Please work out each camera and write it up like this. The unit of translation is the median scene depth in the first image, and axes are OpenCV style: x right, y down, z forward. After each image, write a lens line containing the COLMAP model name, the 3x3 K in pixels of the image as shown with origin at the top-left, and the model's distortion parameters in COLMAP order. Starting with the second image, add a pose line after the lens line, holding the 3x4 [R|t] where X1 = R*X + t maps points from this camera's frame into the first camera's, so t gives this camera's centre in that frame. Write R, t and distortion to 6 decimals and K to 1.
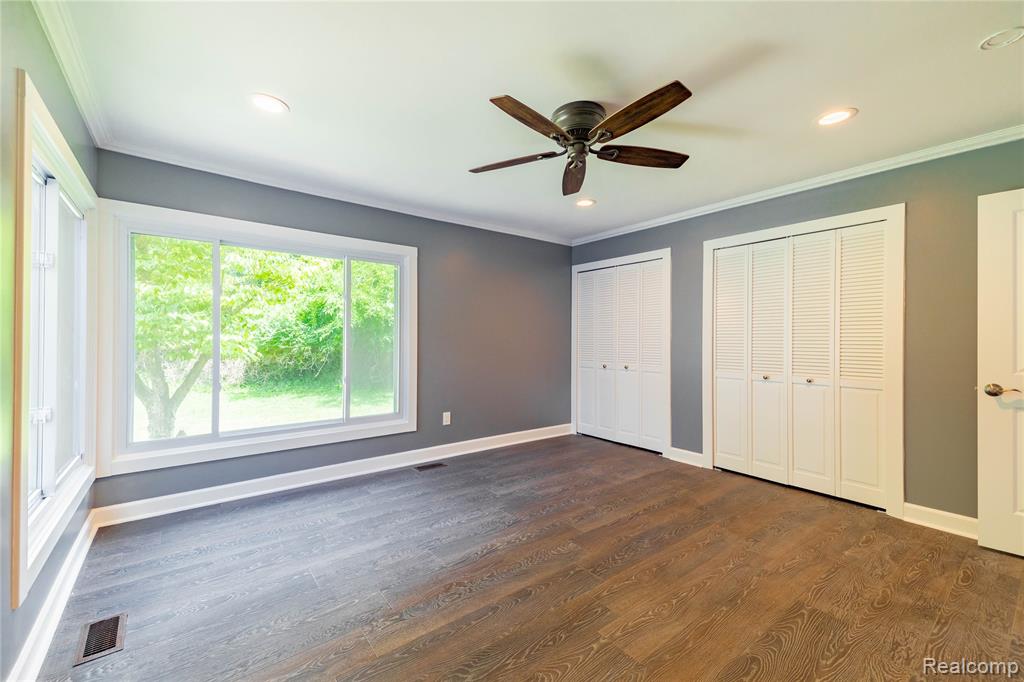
lens RADIAL K [[422.0, 0, 511.0], [0, 422.0, 333.5], [0, 0, 1]] dist [0.030222, -0.001486]
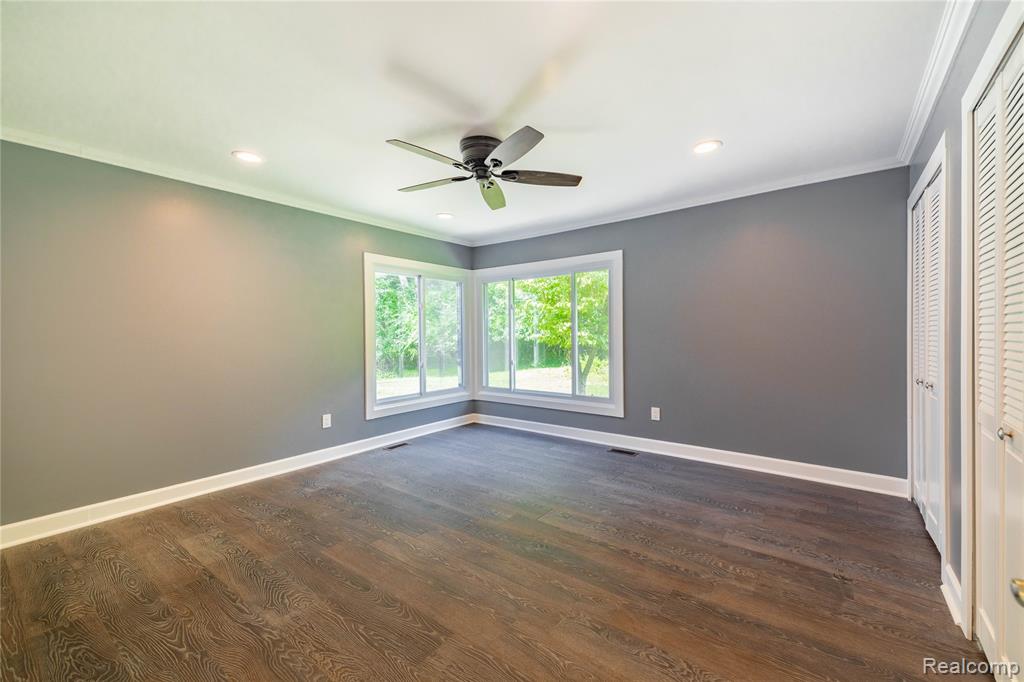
lens RADIAL K [[422.0, 0, 509.8], [0, 422.0, 329.8], [0, 0, 1]] dist [0.030222, -0.001486]
pose [[0.248990, -0.011856, -0.968434, 0.969690], [0.015105, 0.999851, -0.008357, 0.010150], [0.968388, -0.012548, 0.249132, 0.569310]]
